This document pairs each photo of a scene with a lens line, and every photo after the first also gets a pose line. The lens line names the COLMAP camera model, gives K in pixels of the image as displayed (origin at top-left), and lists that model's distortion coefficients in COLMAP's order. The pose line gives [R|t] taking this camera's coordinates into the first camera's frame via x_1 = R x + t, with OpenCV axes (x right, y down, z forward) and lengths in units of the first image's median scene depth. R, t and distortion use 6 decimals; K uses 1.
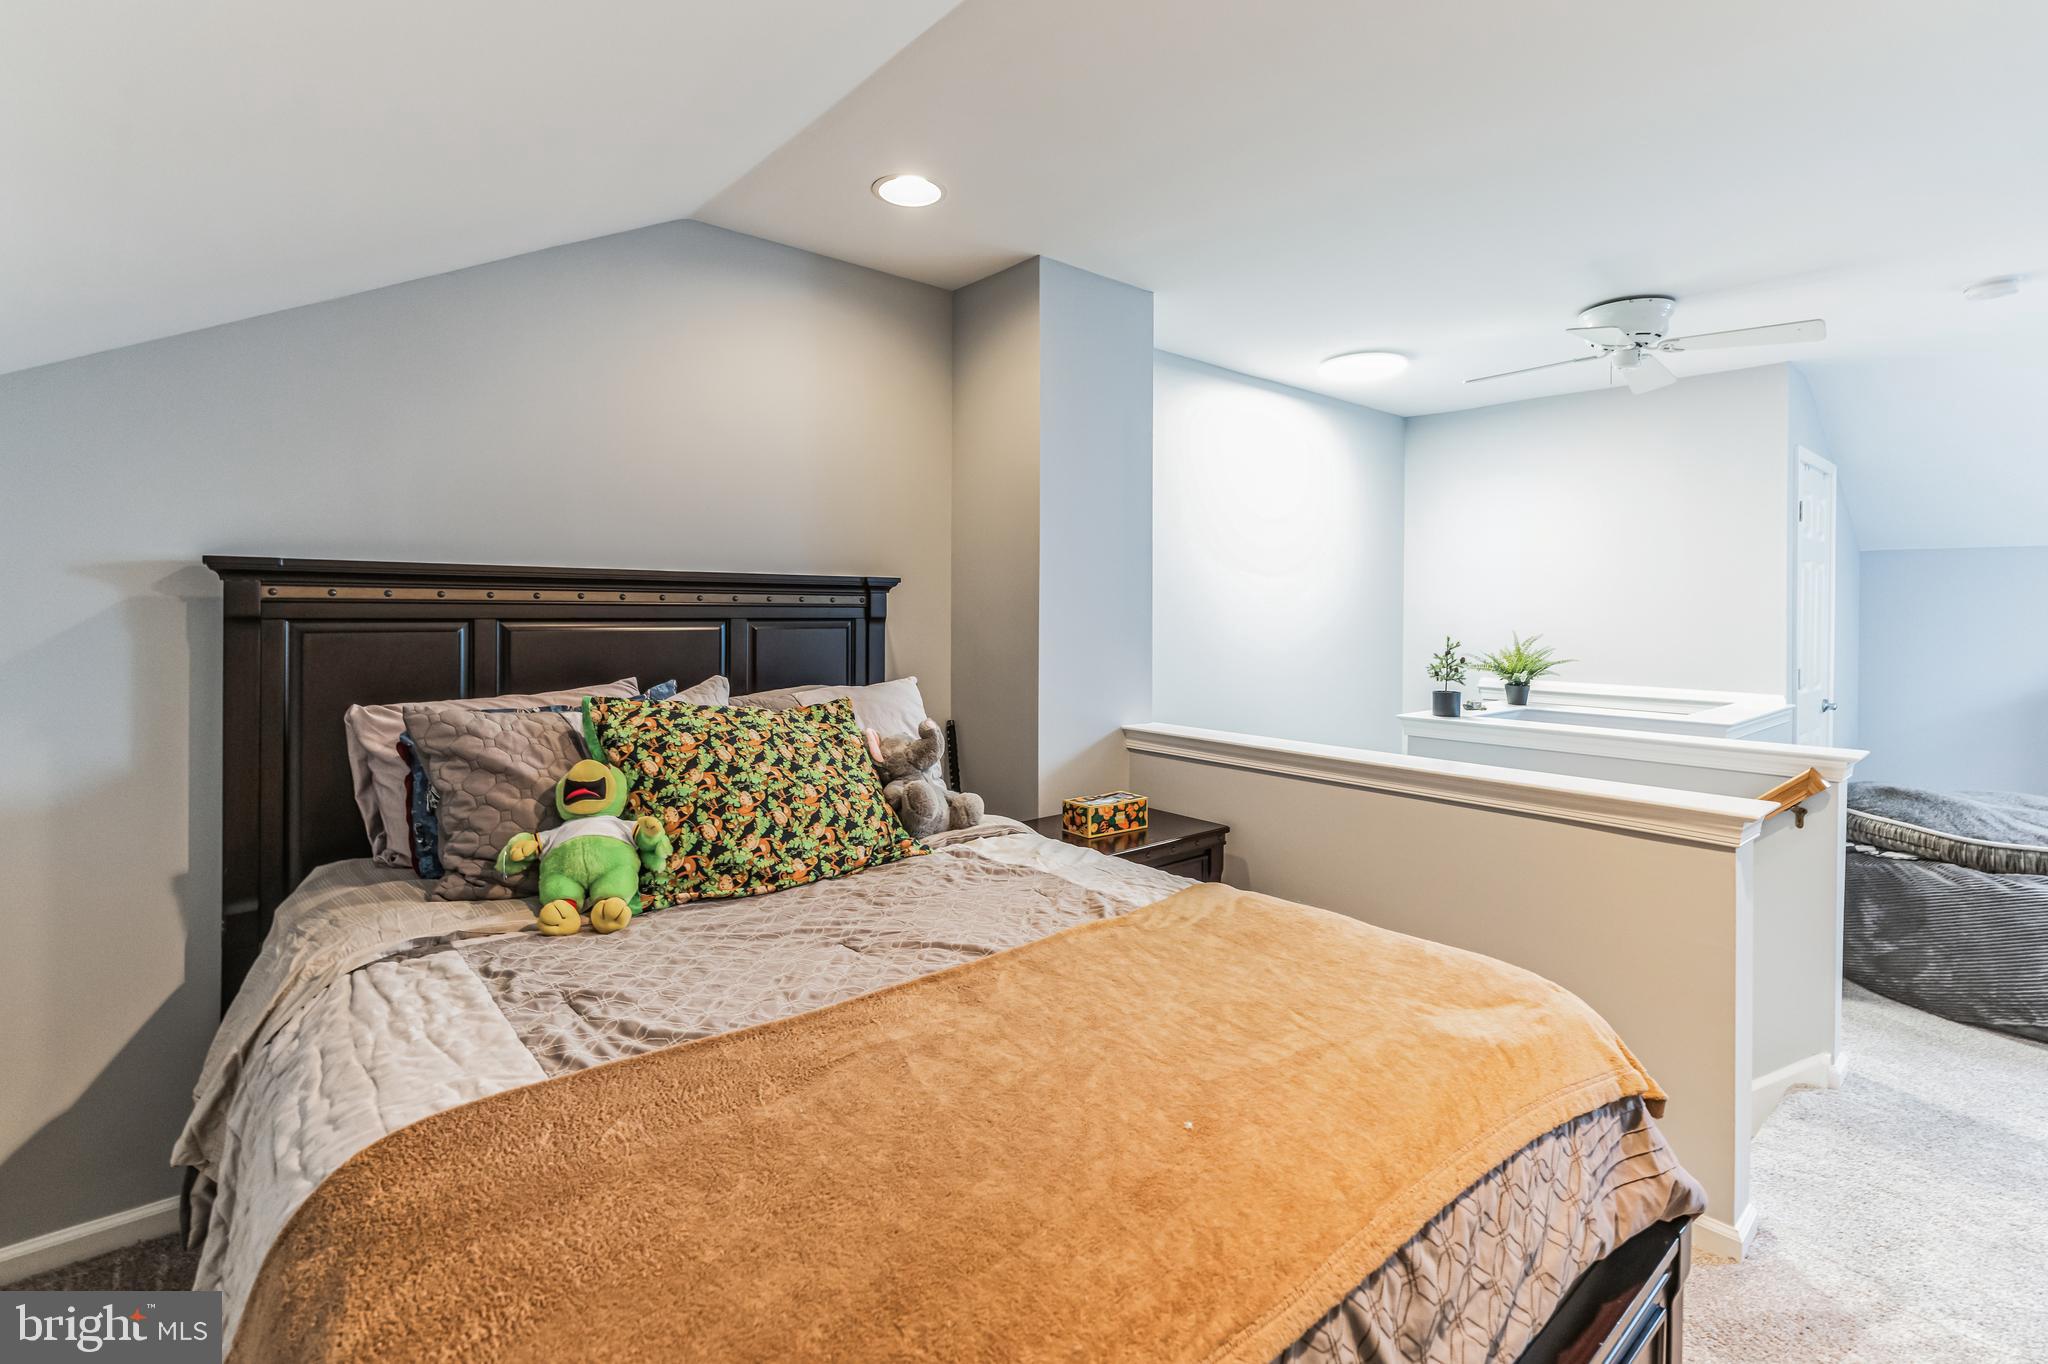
lens RADIAL K [[931.8, 0, 1026.4], [0, 931.8, 593.9], [0, 0, 1]] dist [0.000475, 0.000007]
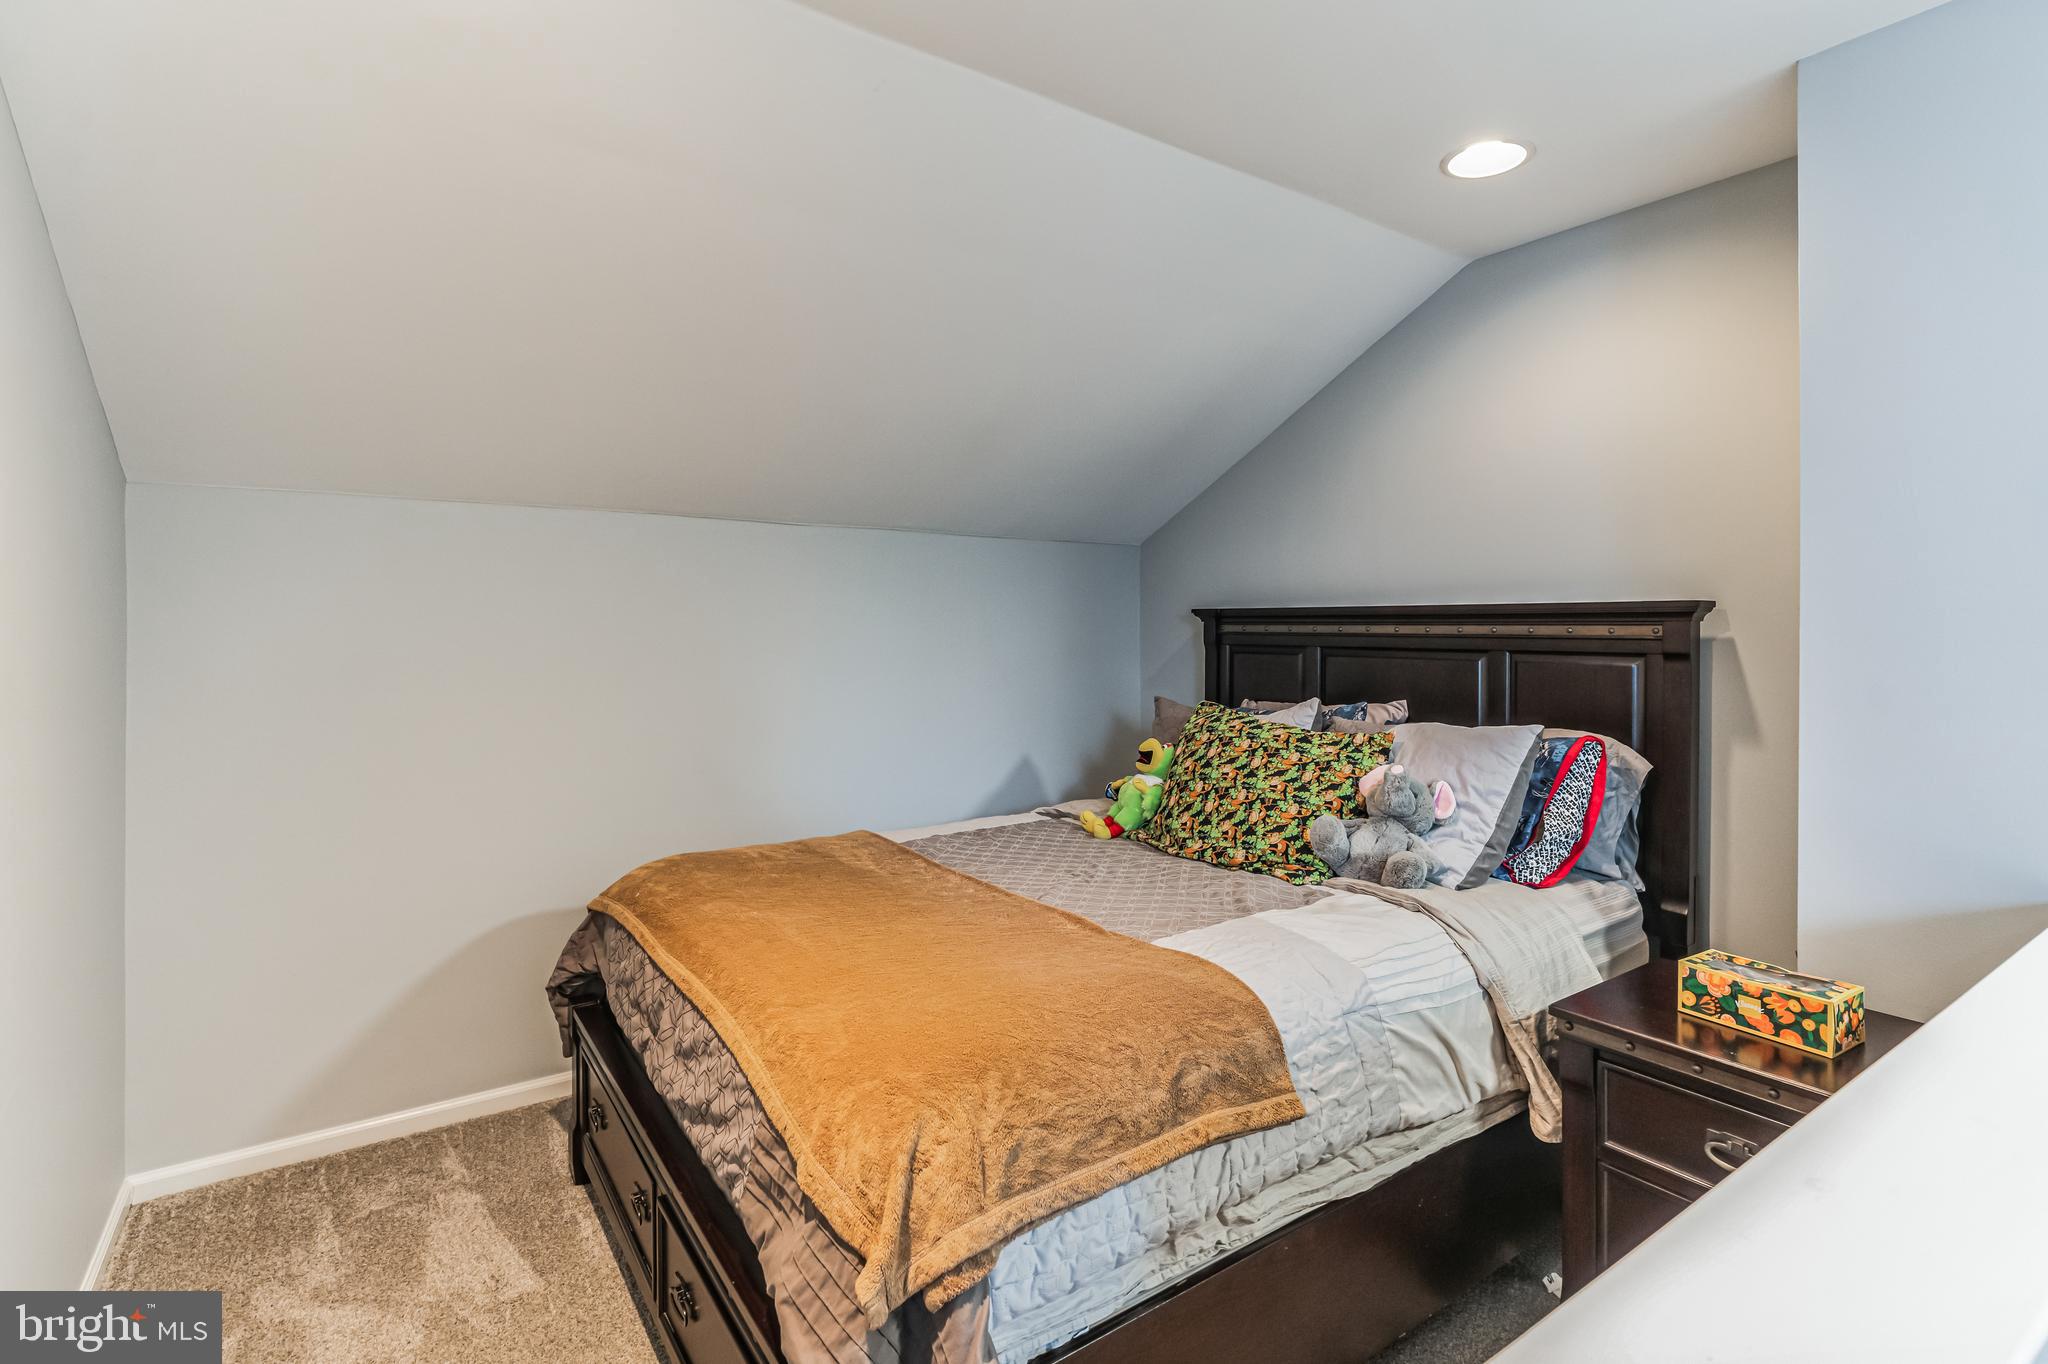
lens RADIAL K [[921.9, 0, 1018.7], [0, 921.9, 653.0], [0, 0, 1]] dist [-0.000005, -0.000039]
pose [[-0.063777, 0.014942, -0.997852, 0.692722], [0.005234, 0.999879, 0.014638, 0.011910], [0.997950, -0.004289, -0.063848, 0.590249]]
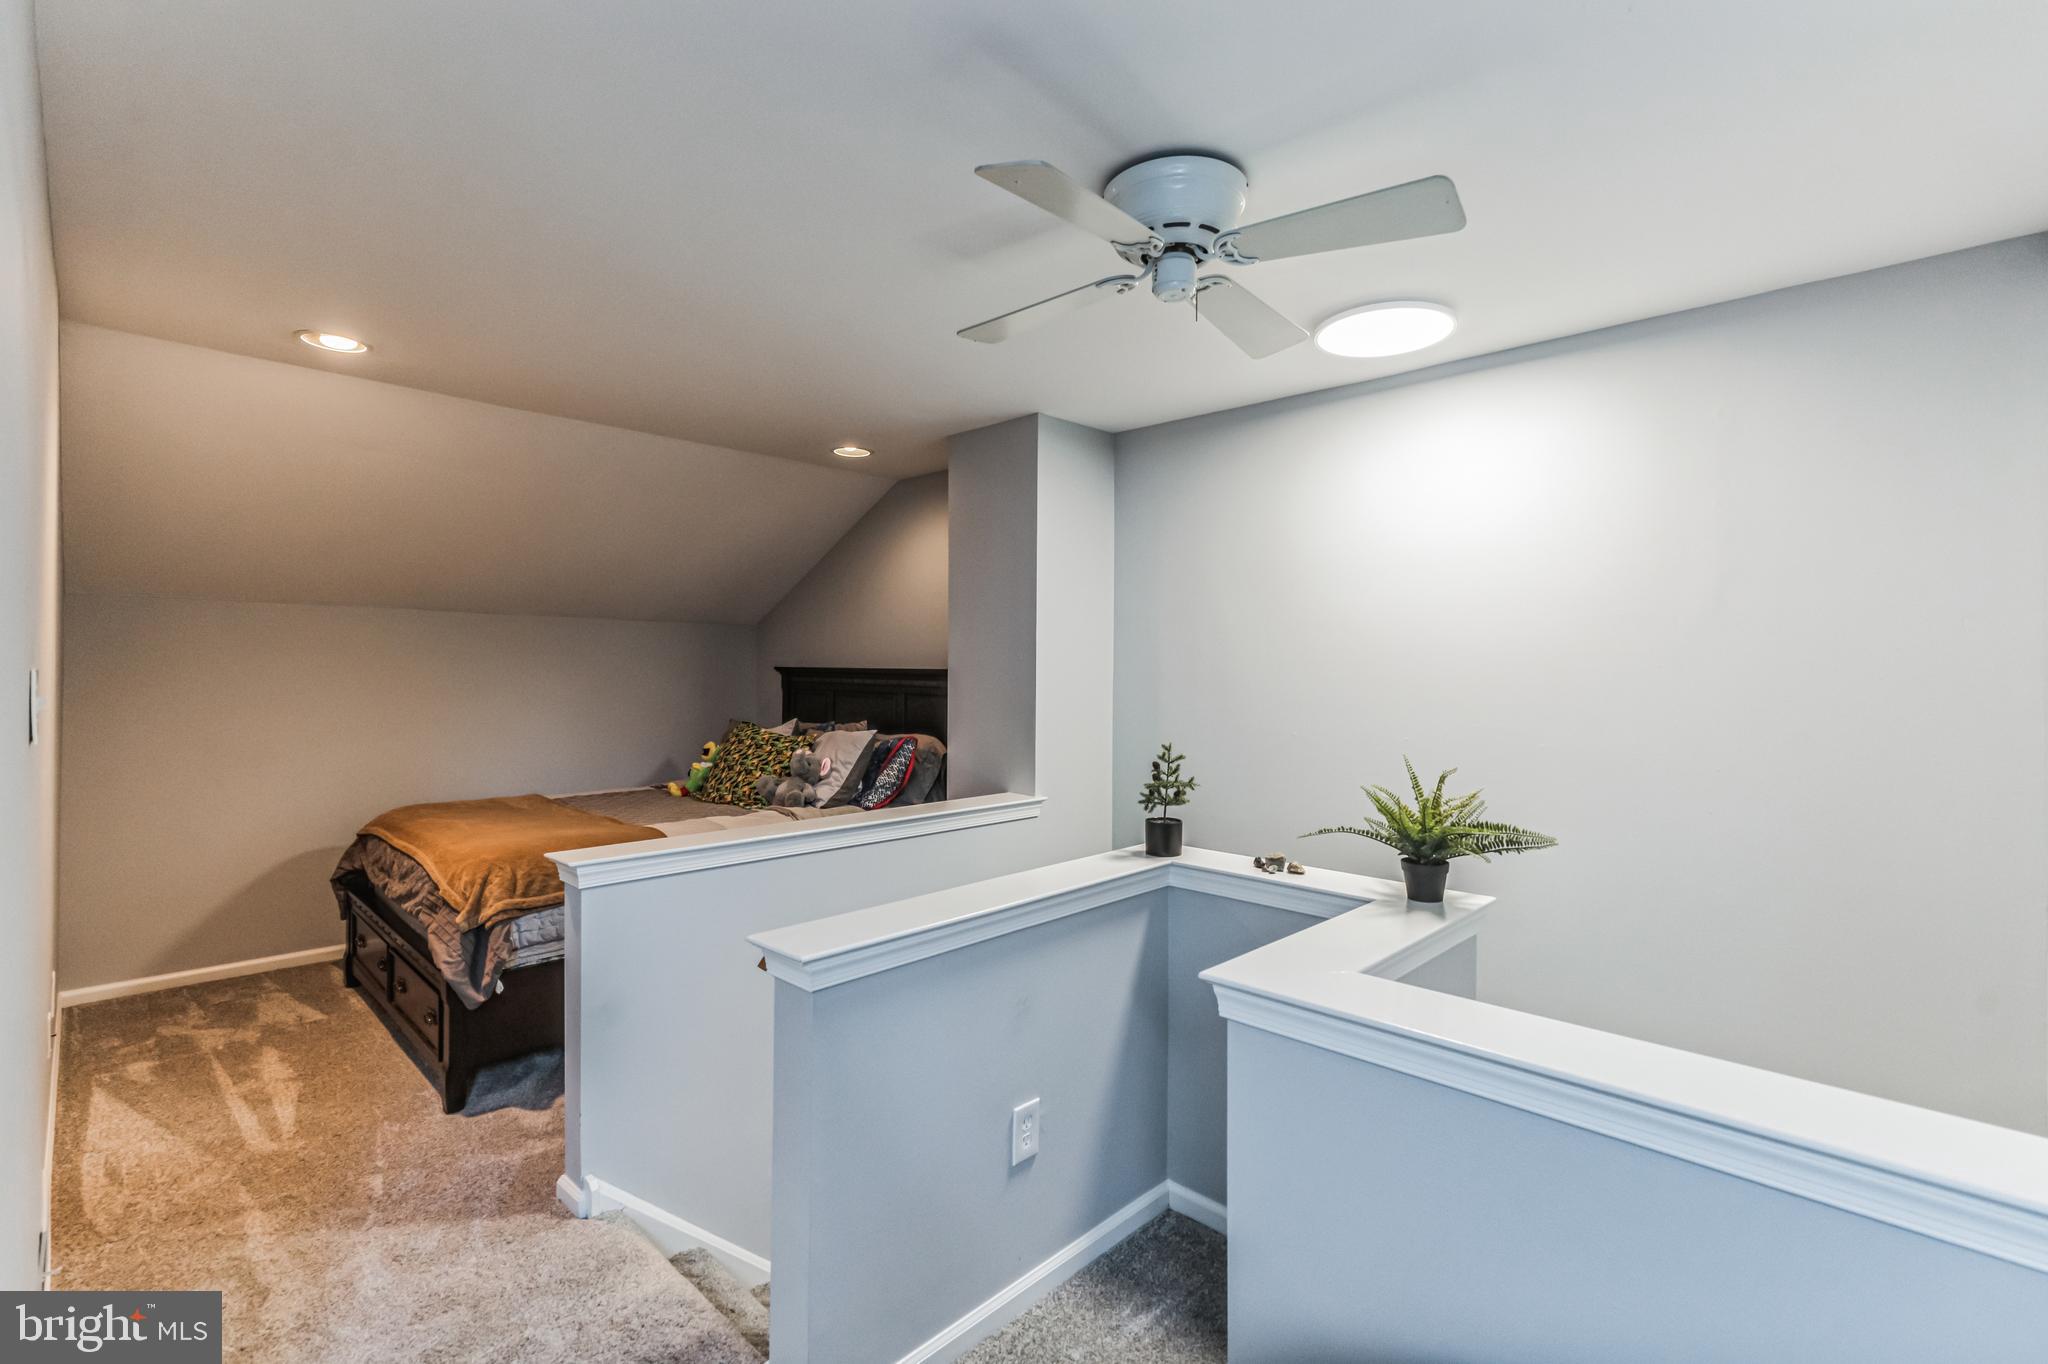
lens RADIAL K [[900.7, 0, 1010.1], [0, 900.7, 688.3], [0, 0, 1]] dist [-0.000526, 0.000462]
pose [[0.111936, 0.009463, -0.993670, 1.529443], [-0.003277, 0.999953, 0.009153, -0.001534], [0.993710, 0.002232, 0.111962, 1.078232]]
